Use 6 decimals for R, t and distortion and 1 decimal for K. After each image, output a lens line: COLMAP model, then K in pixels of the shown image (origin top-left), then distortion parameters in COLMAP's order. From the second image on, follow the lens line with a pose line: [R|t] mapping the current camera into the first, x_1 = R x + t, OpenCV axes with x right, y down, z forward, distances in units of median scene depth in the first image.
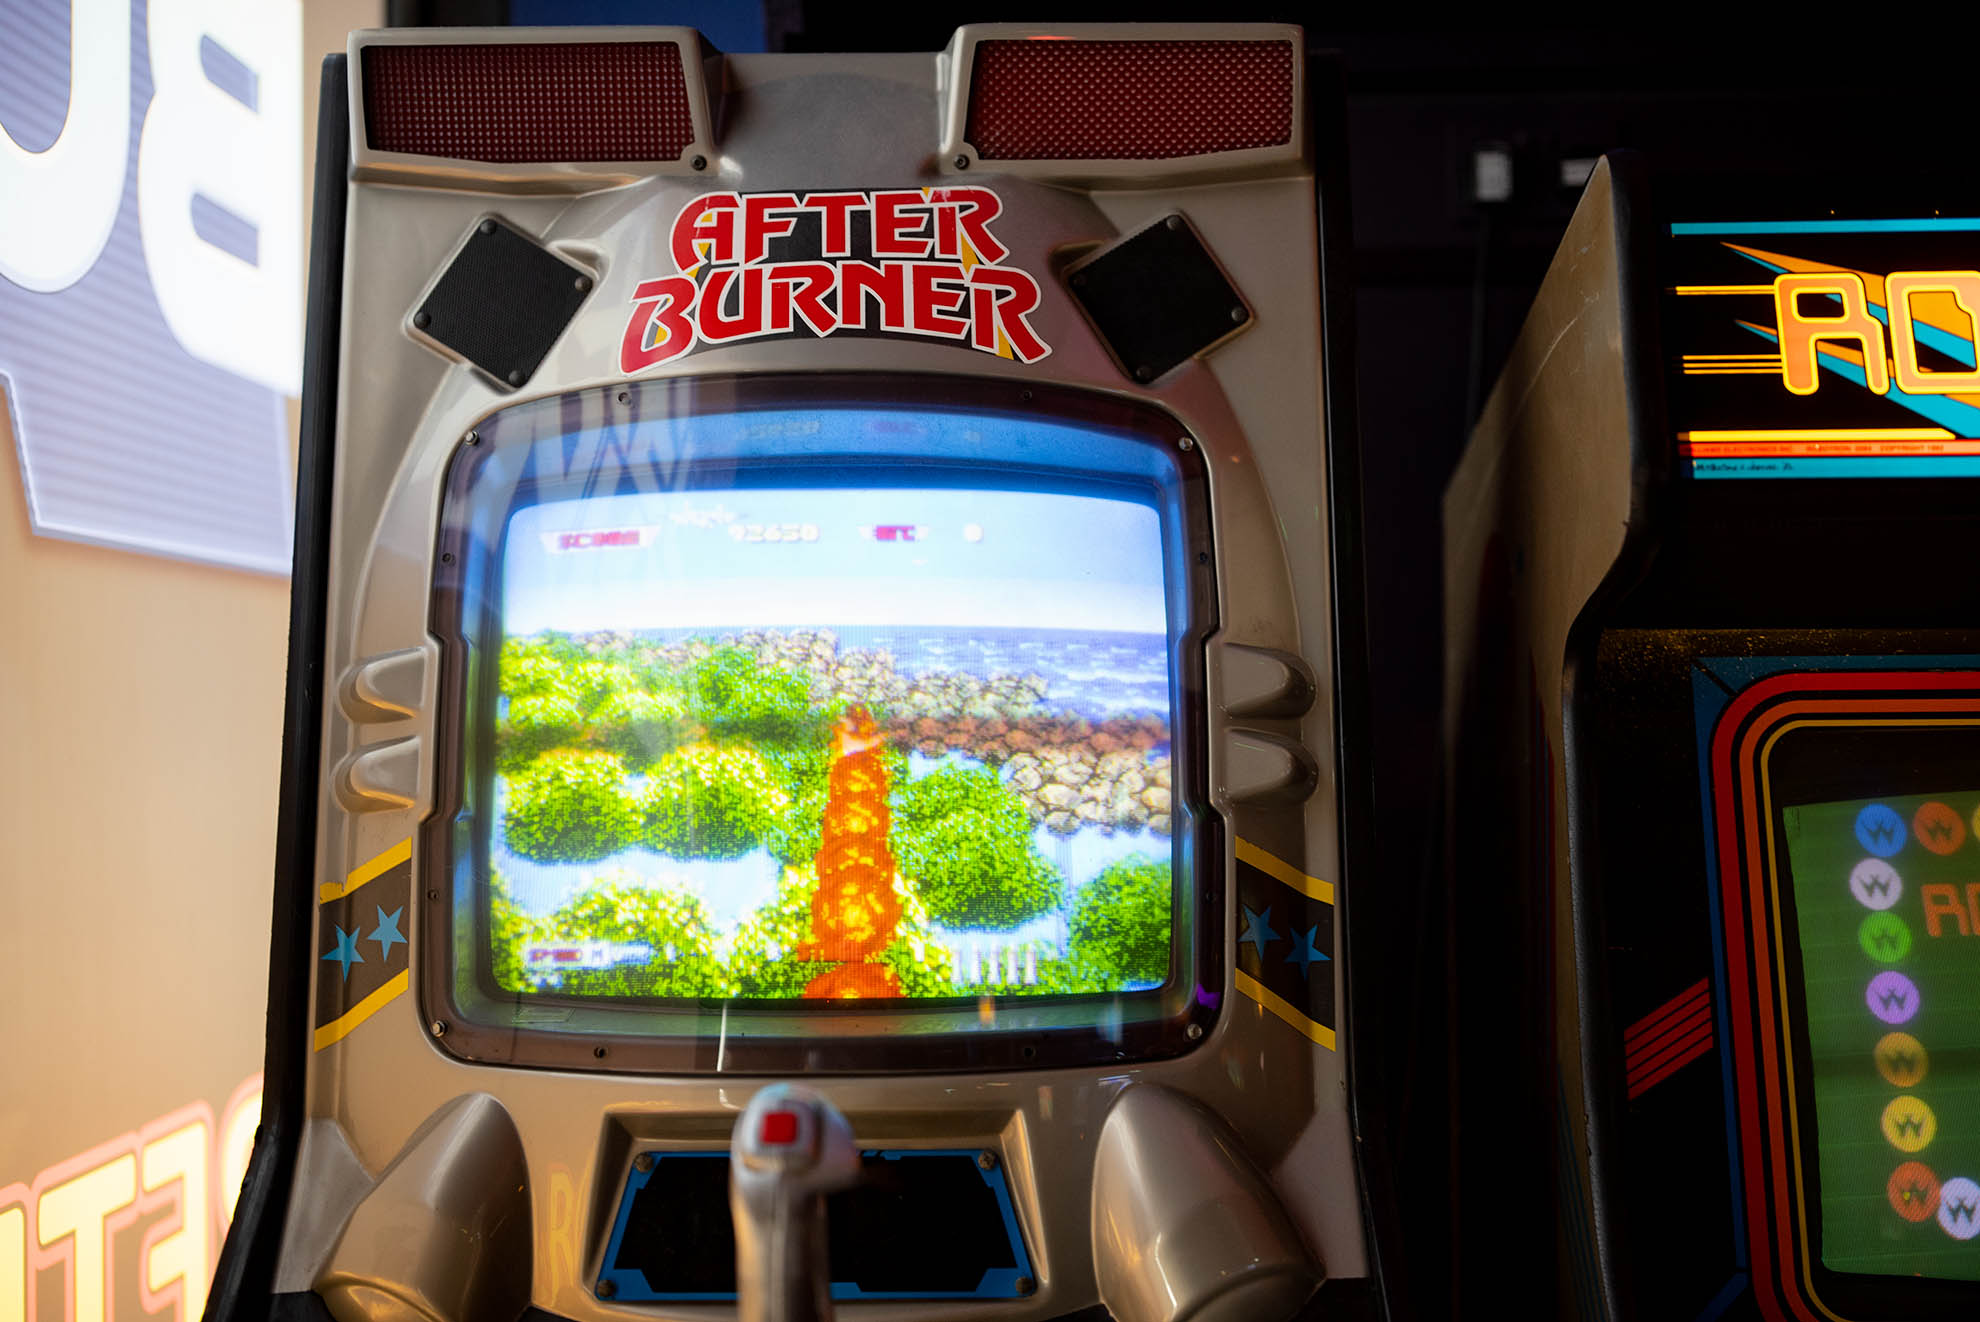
lens RADIAL K [[2243.7, 0, 987.5], [0, 2243.7, 648.7], [0, 0, 1]] dist [-0.032162, 0.000000]
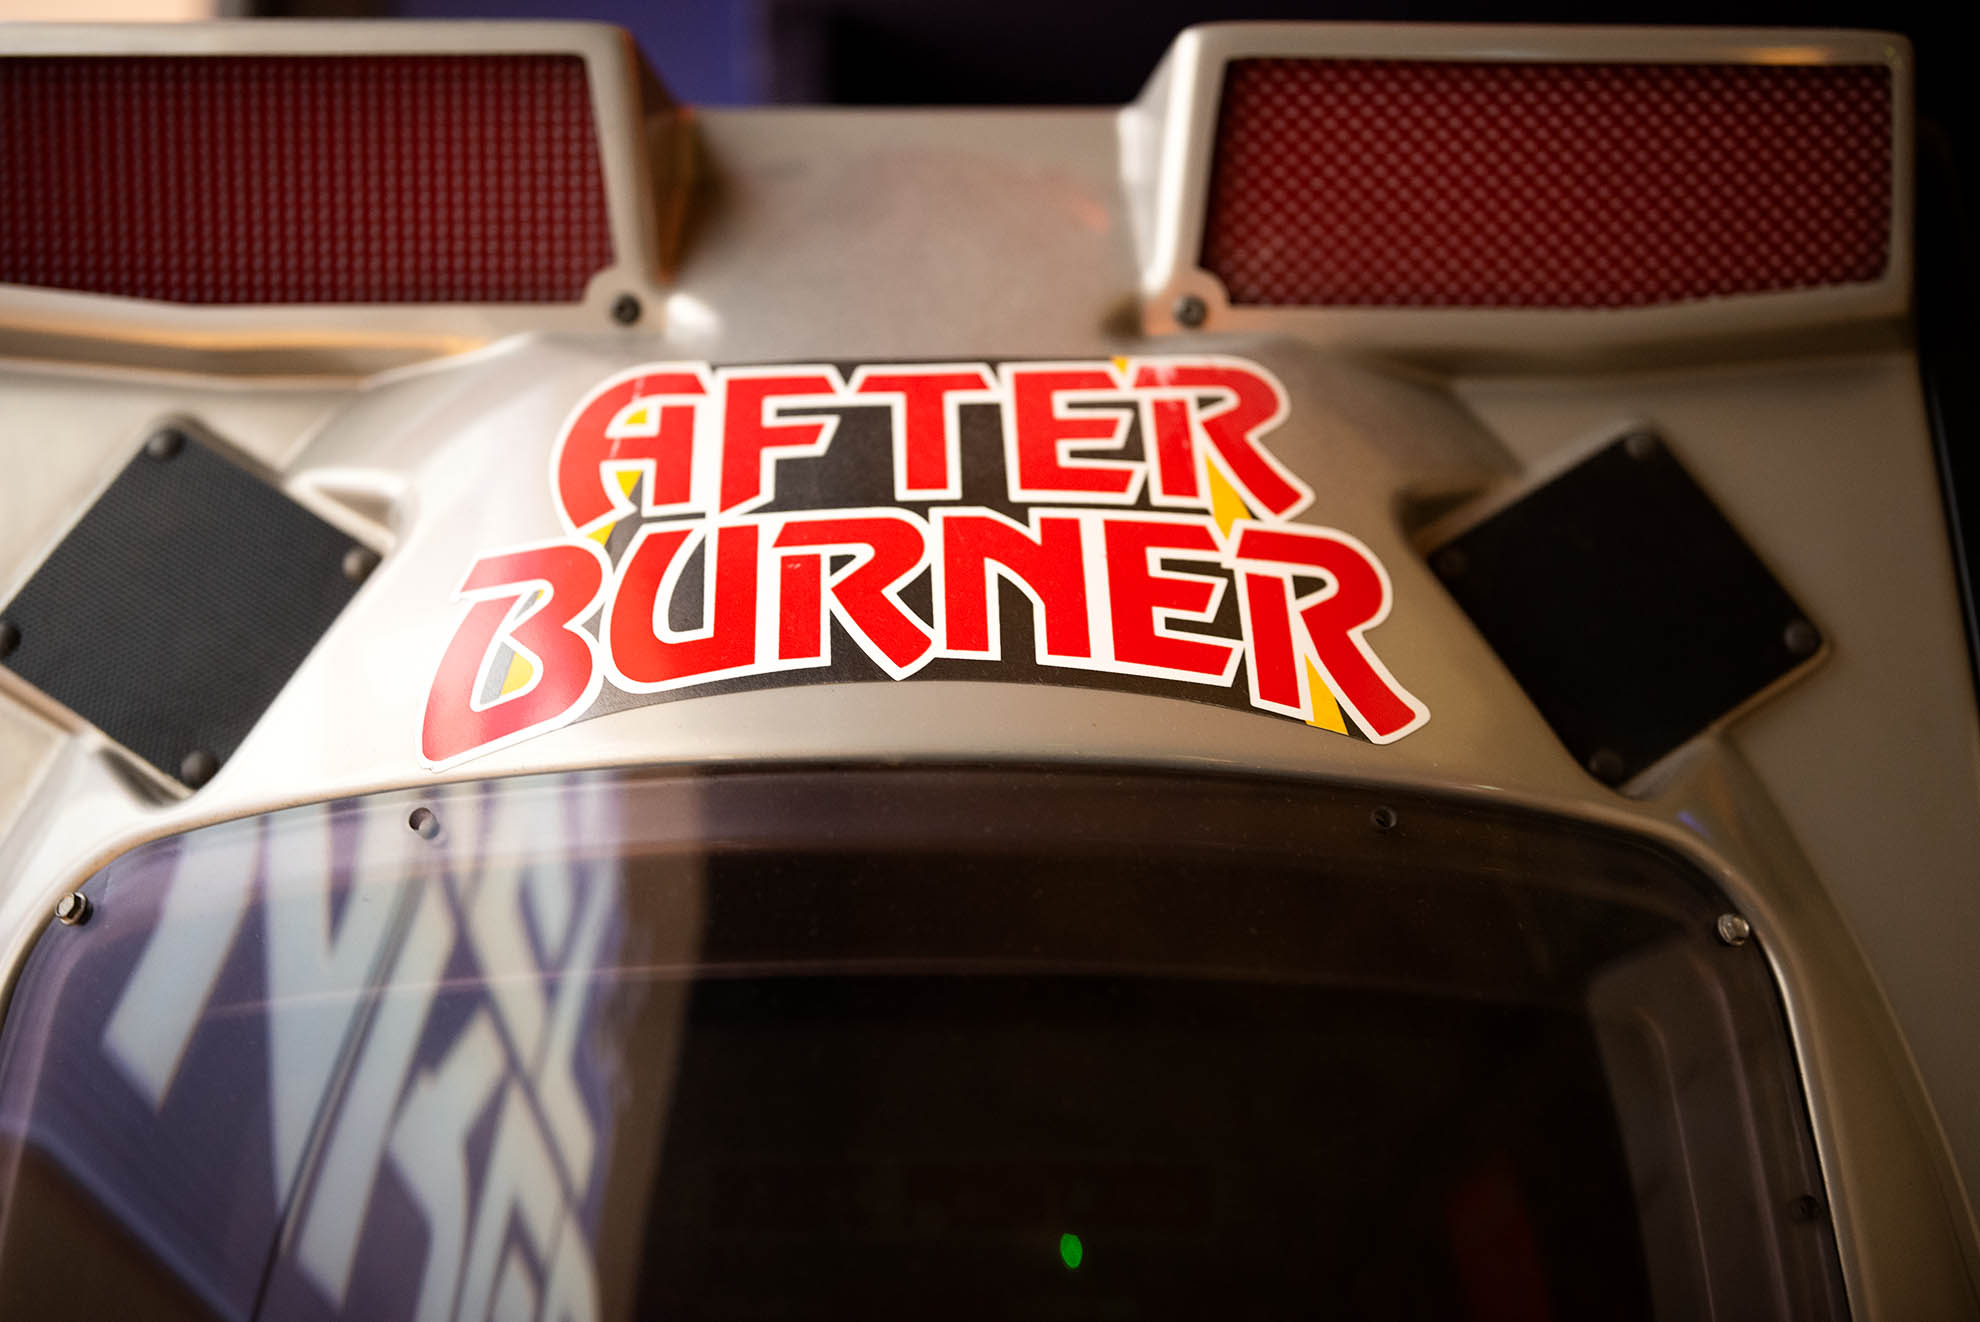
lens RADIAL K [[2243.7, 0, 983.2], [0, 2243.7, 674.3], [0, 0, 1]] dist [-0.032162, 0.000000]
pose [[0.999936, 0.005086, 0.010096, -0.061414], [-0.003467, 0.988016, -0.154315, -0.073919], [-0.010760, 0.154270, 0.987970, 0.575236]]
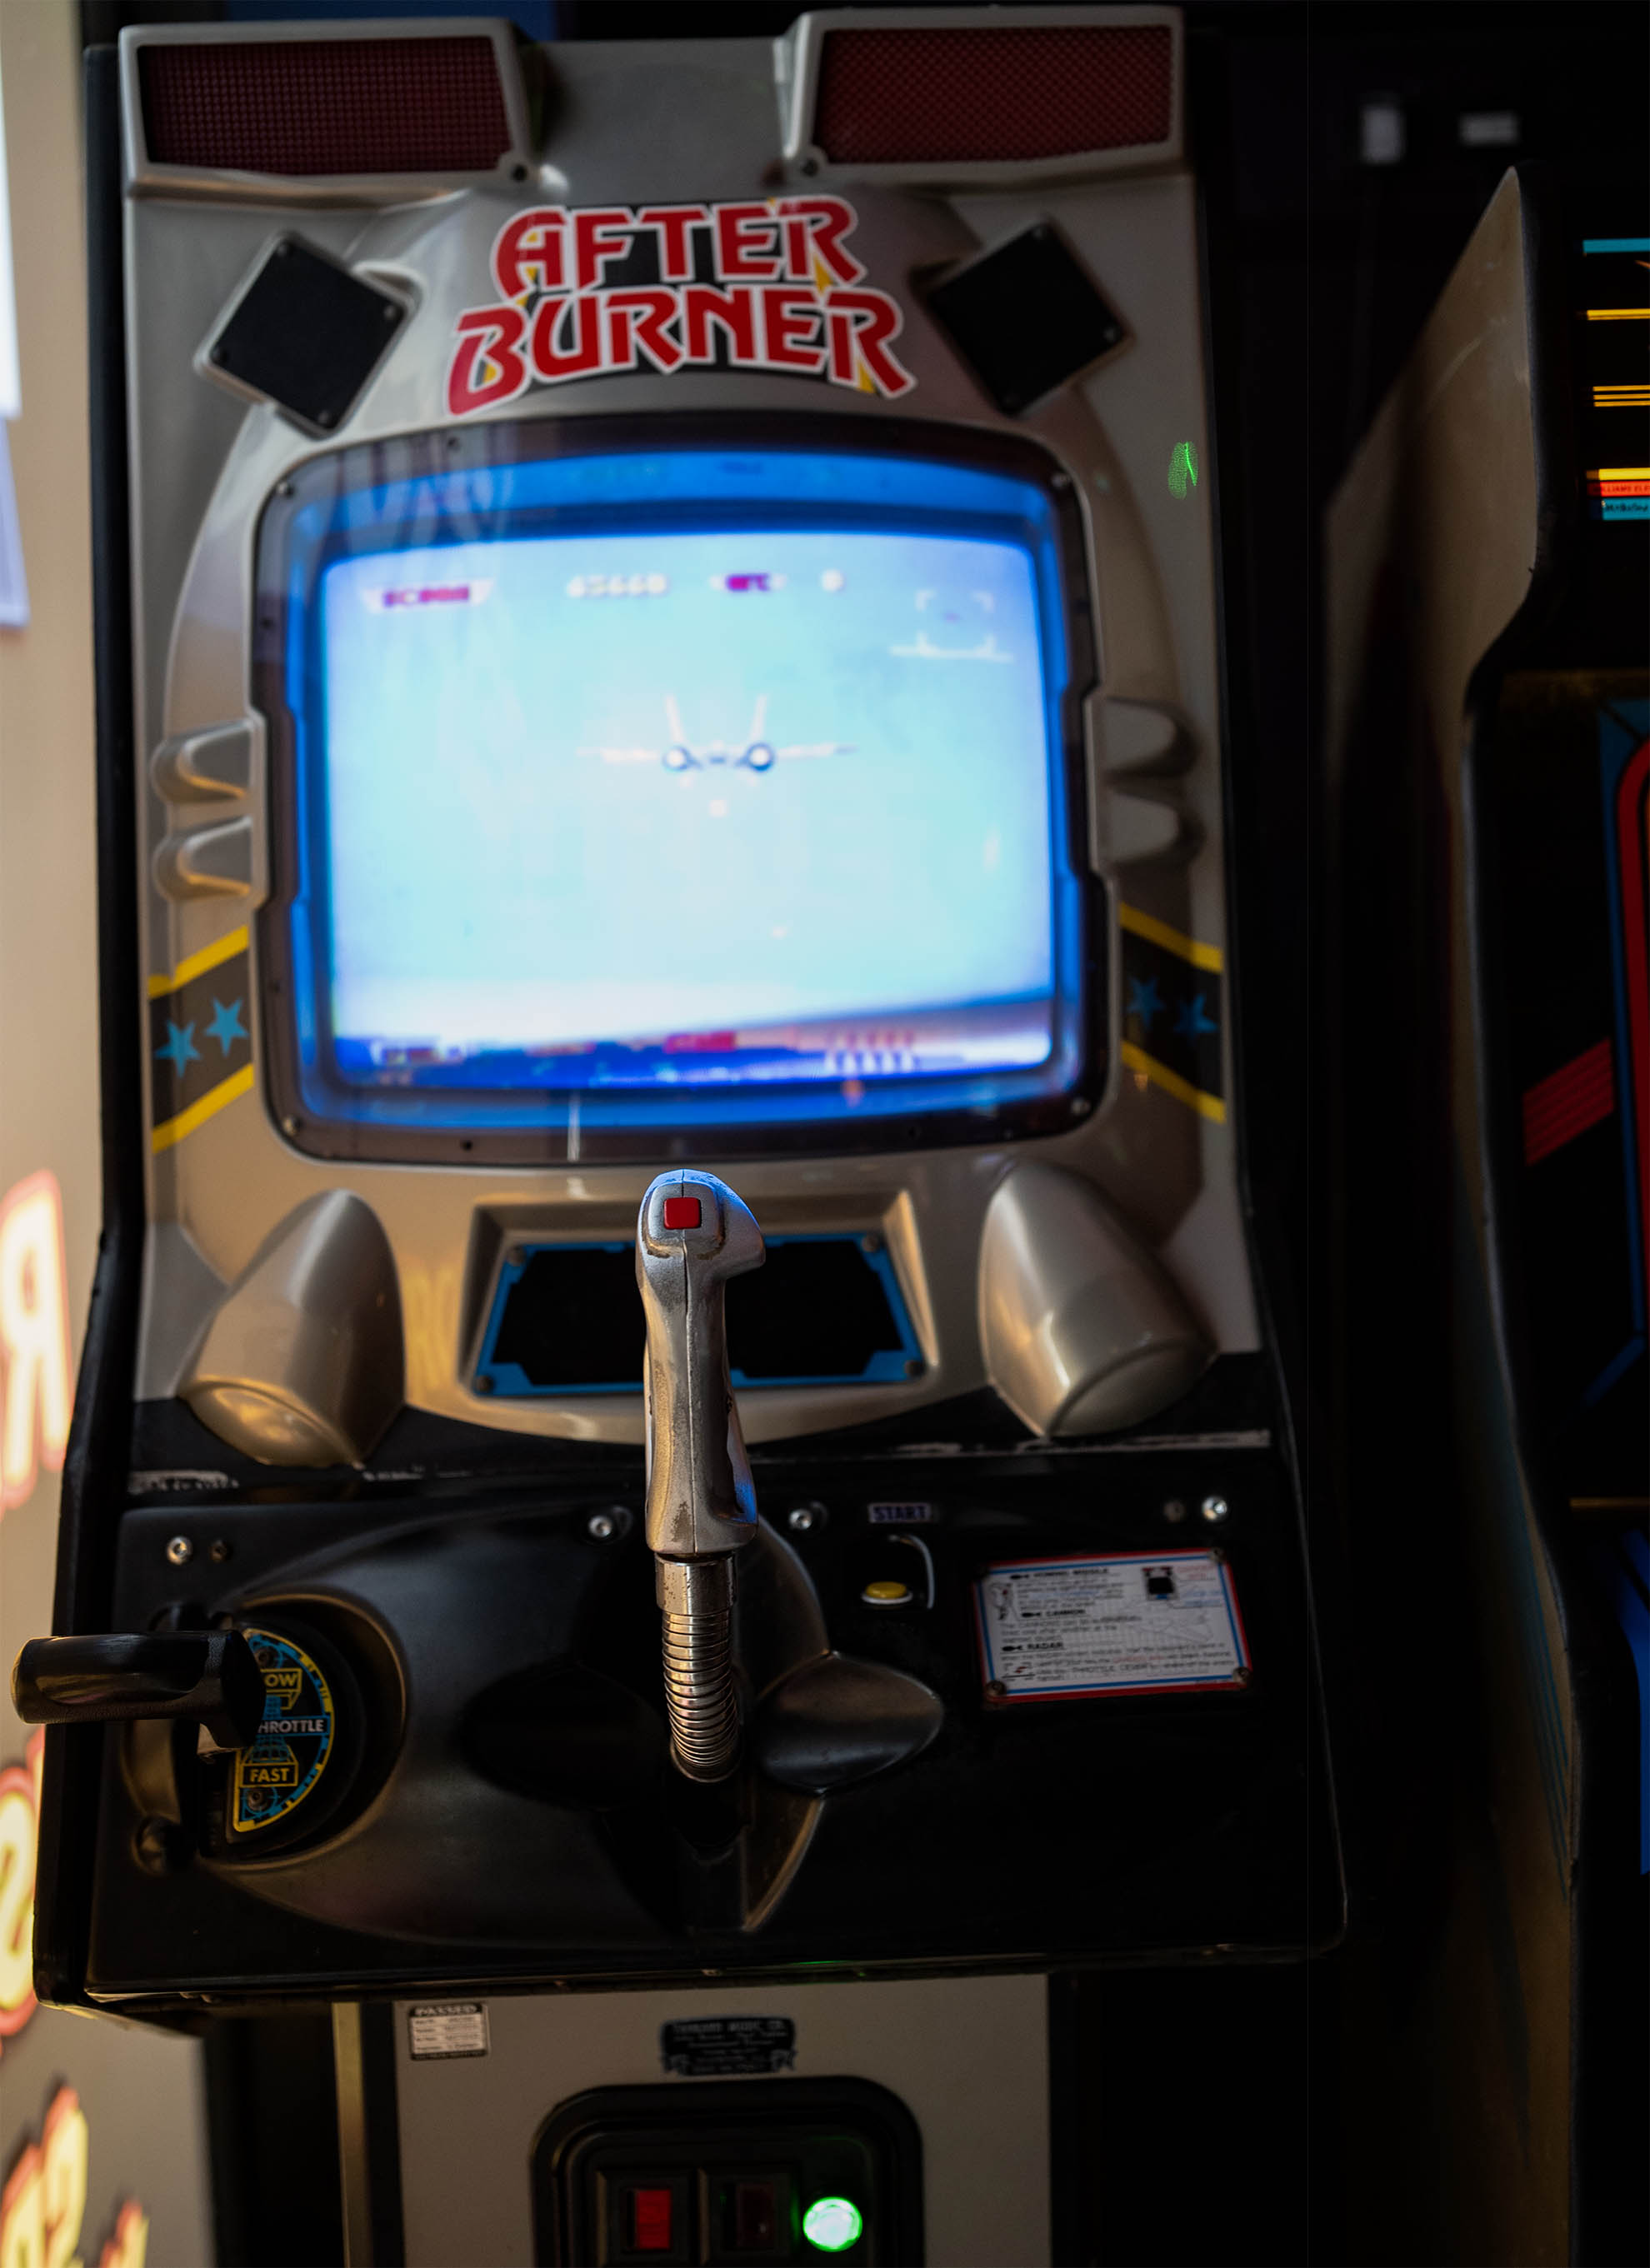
lens RADIAL K [[2800.3, 0, 828.9], [0, 2800.3, 1022.9], [0, 0, 1]] dist [-0.031405, 0.000000]
pose [[0.999083, -0.025226, 0.034593, -0.053352], [0.020307, 0.990526, 0.135813, -0.028836], [-0.037691, -0.134986, 0.990130, -0.172340]]
